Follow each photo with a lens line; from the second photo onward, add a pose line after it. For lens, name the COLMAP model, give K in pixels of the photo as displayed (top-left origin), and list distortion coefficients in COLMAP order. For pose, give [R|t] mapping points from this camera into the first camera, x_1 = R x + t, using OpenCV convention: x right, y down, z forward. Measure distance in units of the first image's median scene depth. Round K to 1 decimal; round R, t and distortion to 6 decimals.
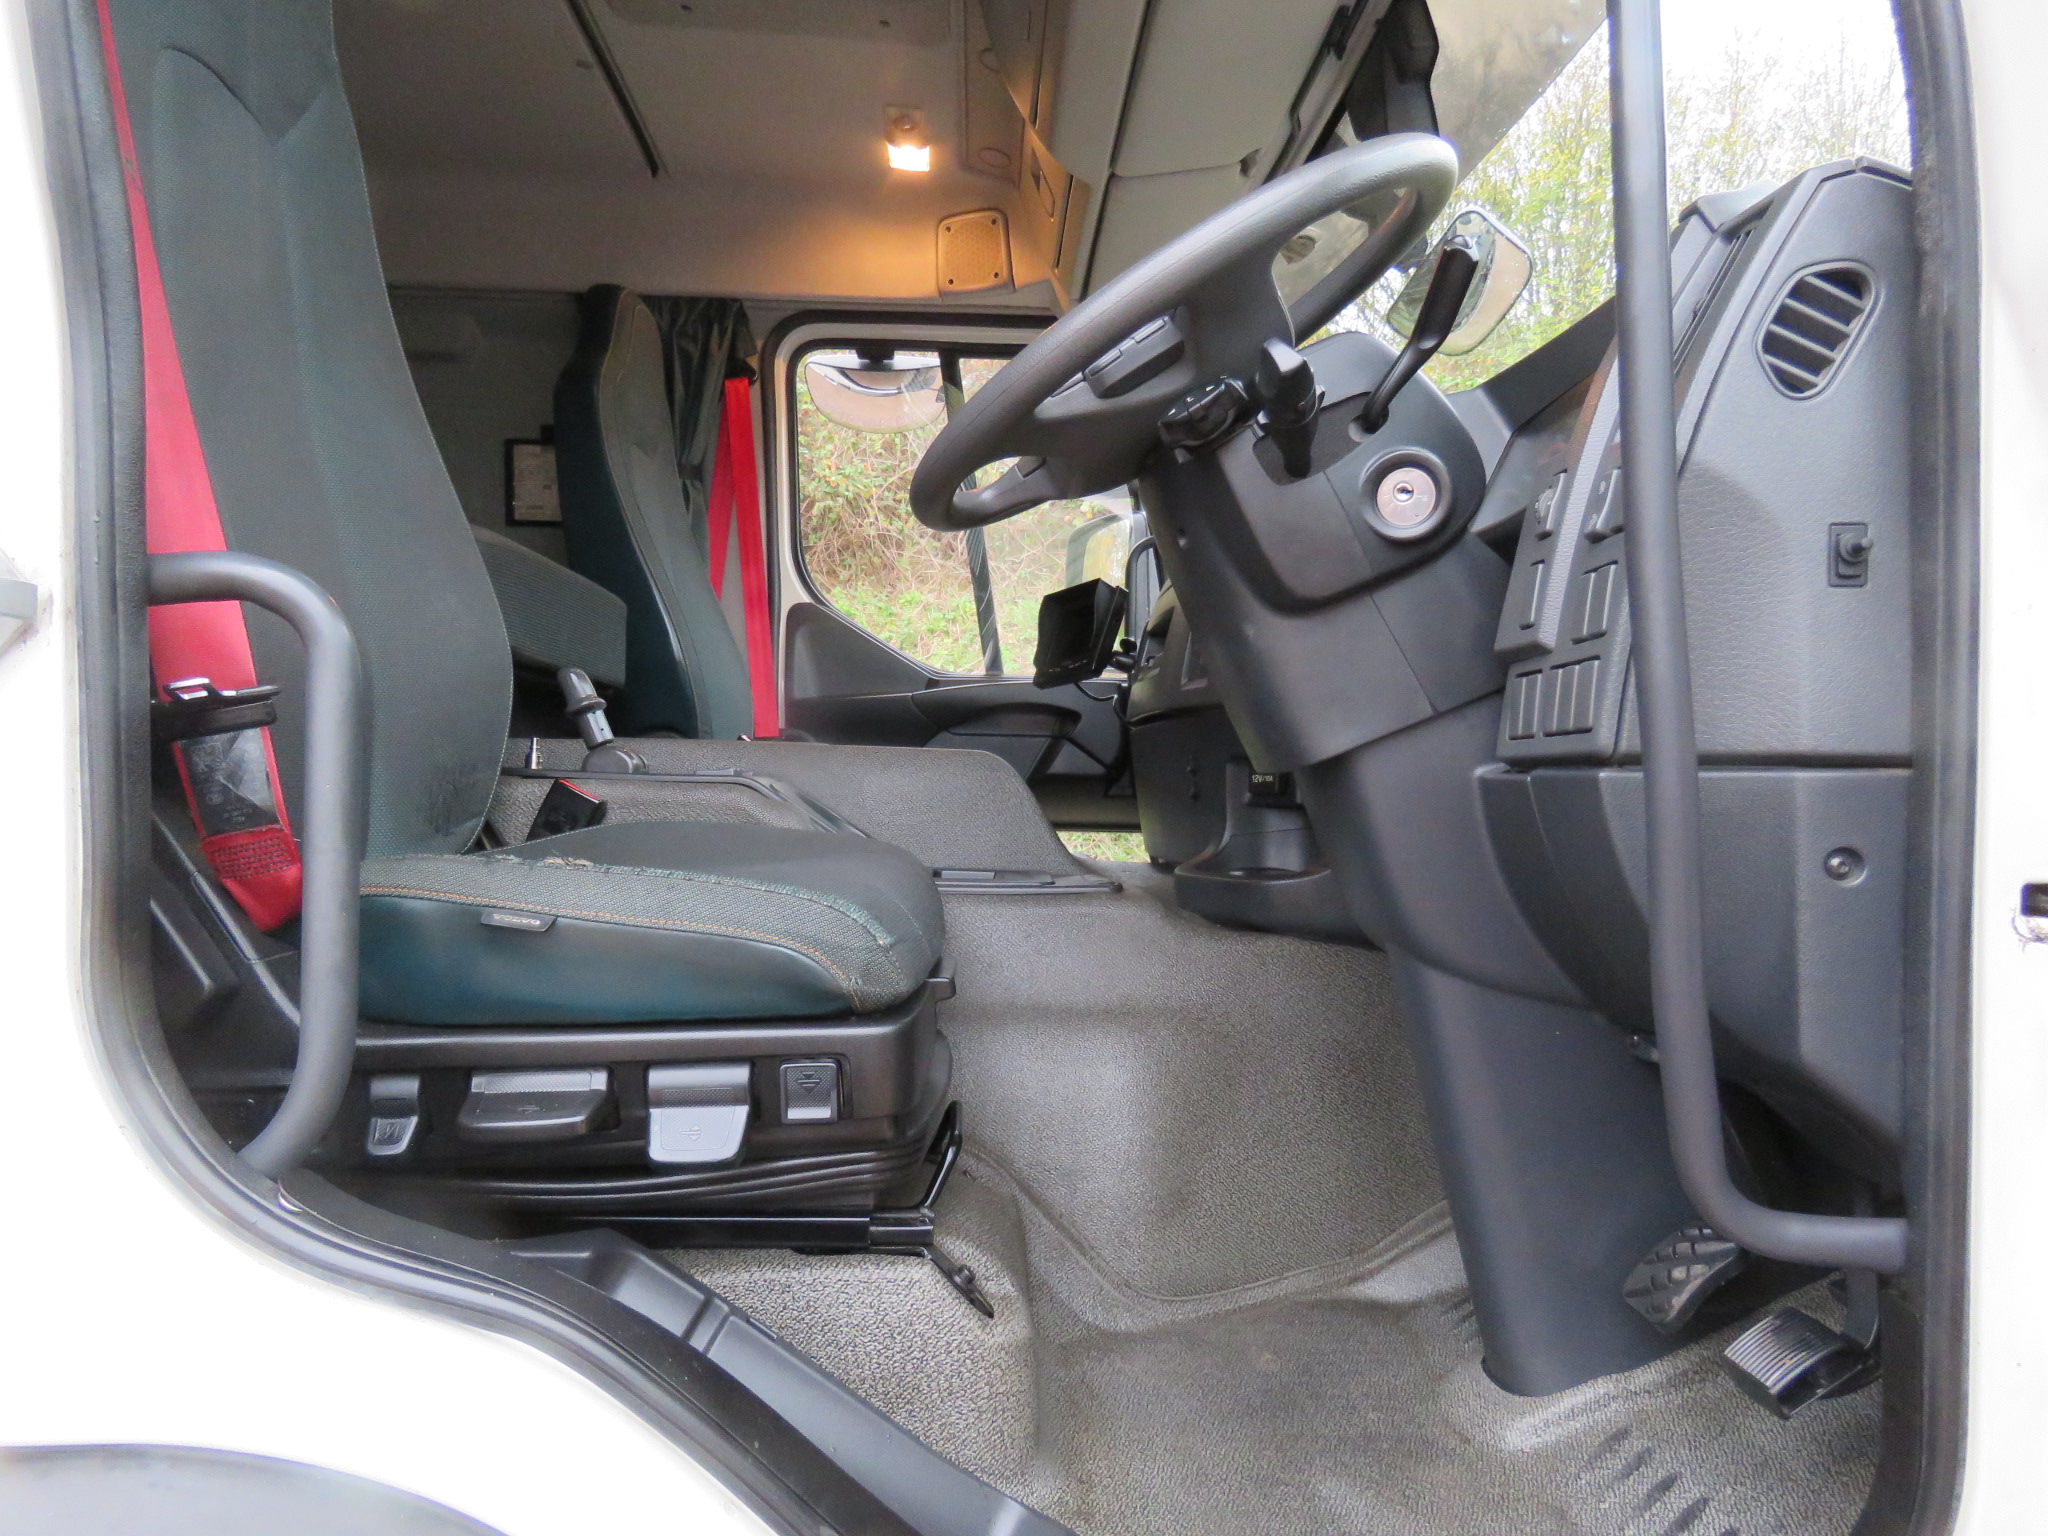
lens RADIAL K [[1292.9, 0, 1024.9], [0, 1292.9, 772.1], [0, 0, 1]] dist [-0.014770, 0.001135]
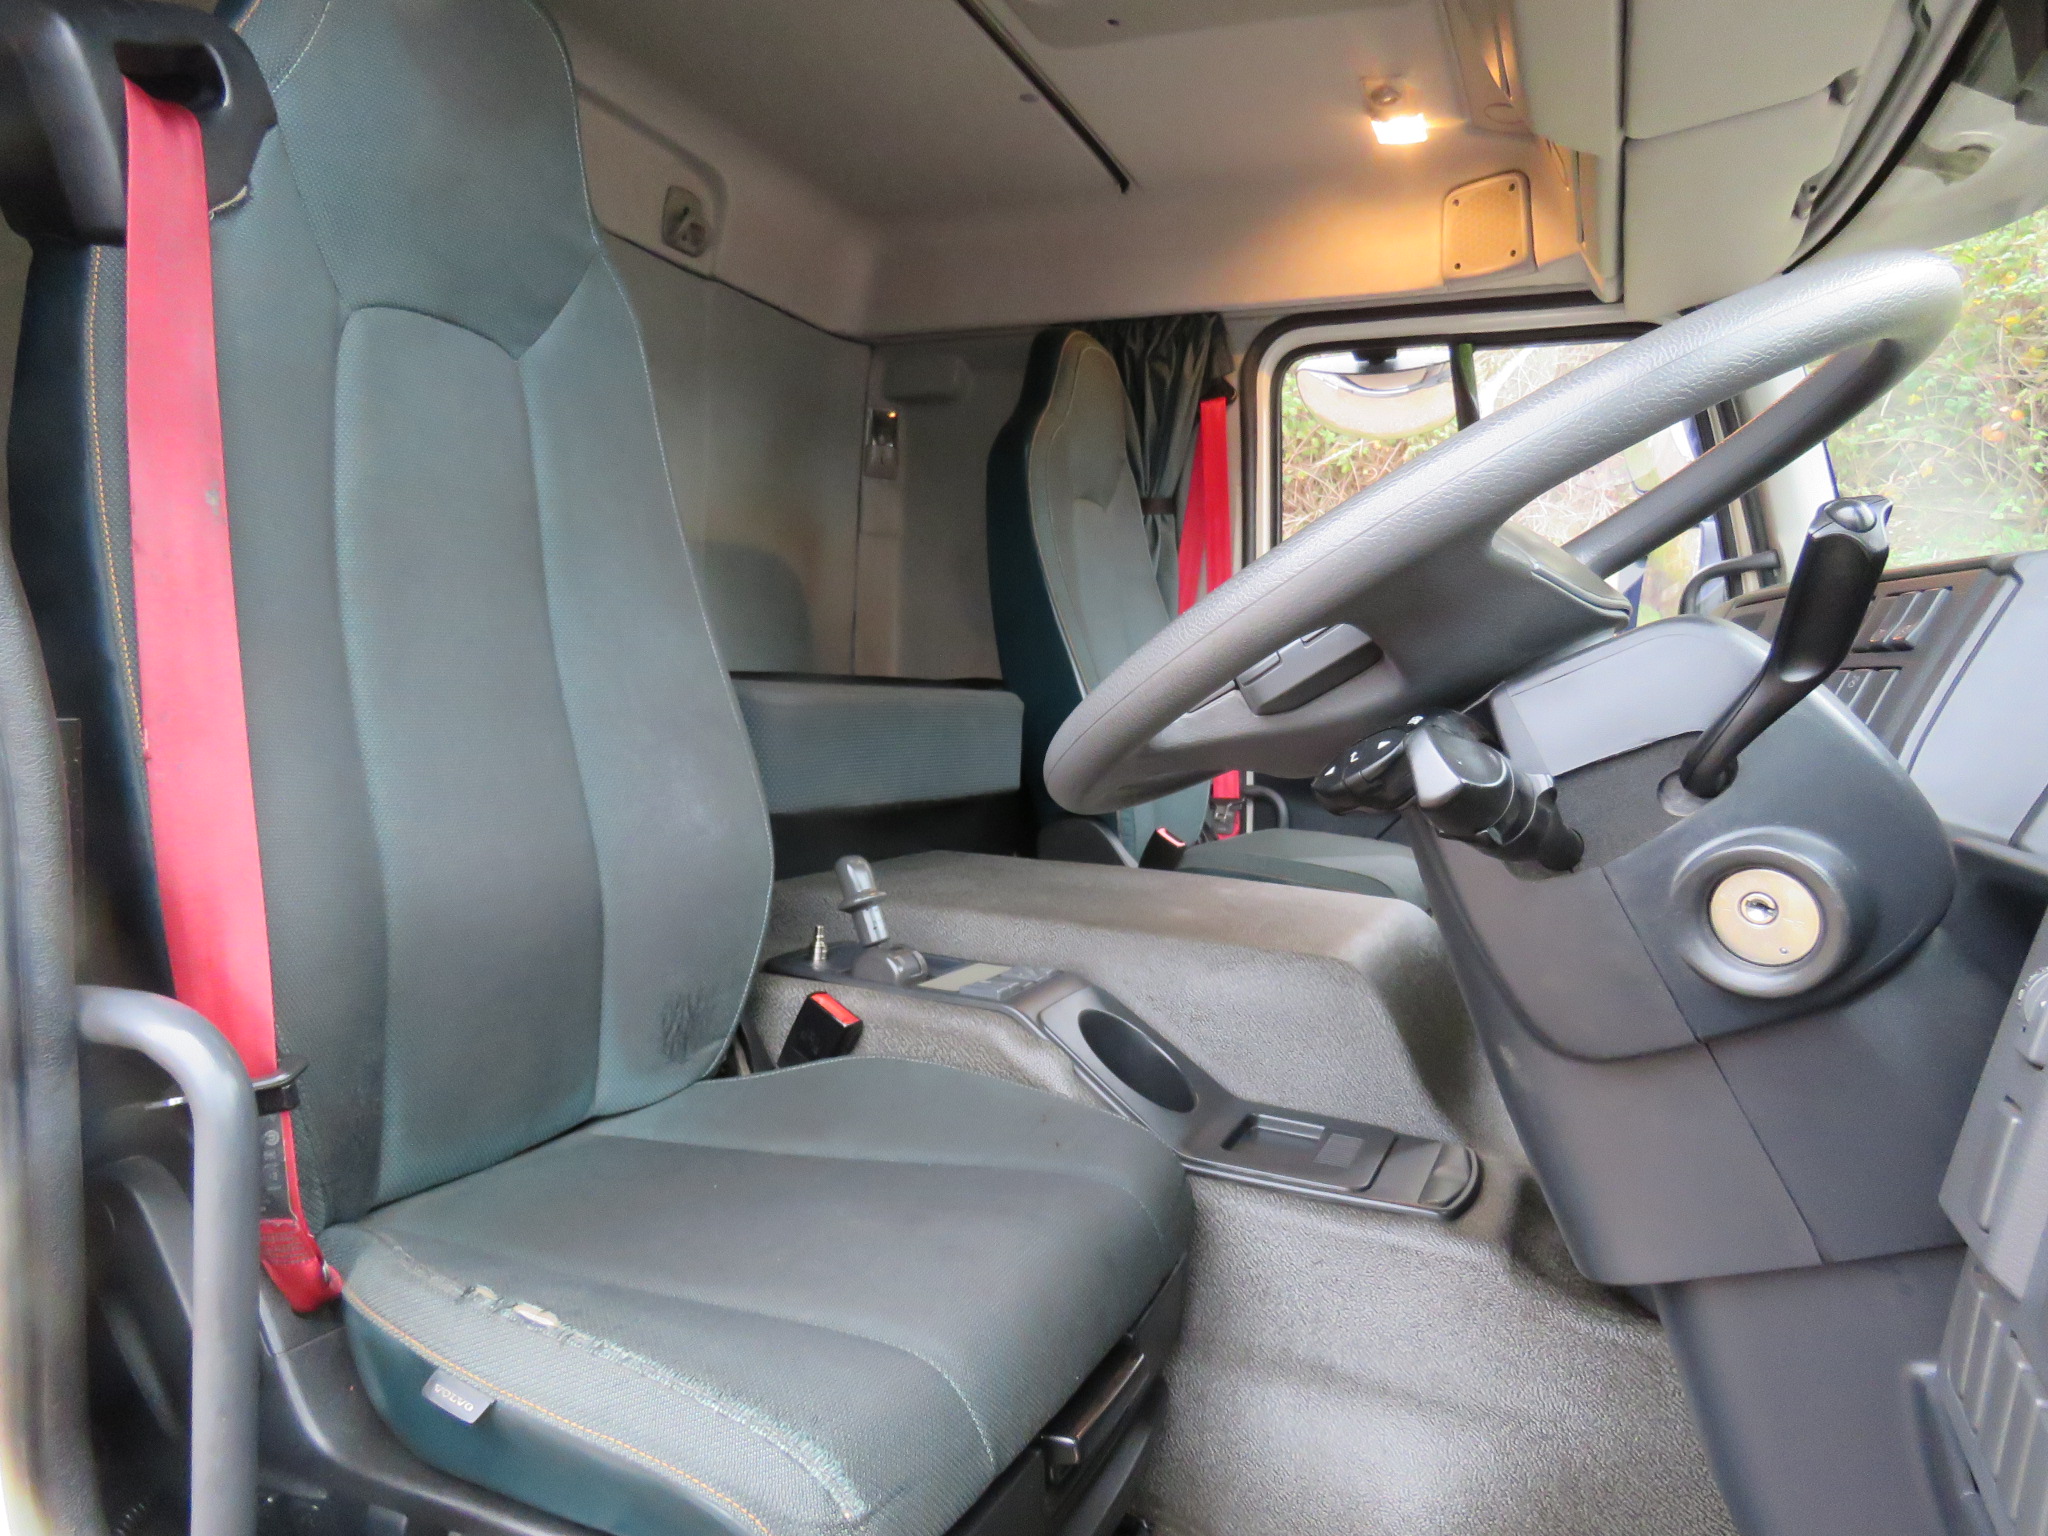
lens RADIAL K [[1292.9, 0, 1027.8], [0, 1292.9, 773.6], [0, 0, 1]] dist [-0.014770, 0.001135]
pose [[0.892674, 0.053280, -0.447543, 0.087380], [-0.026170, 0.997440, 0.066546, -0.104215], [0.449943, -0.047692, 0.891783, 0.119930]]
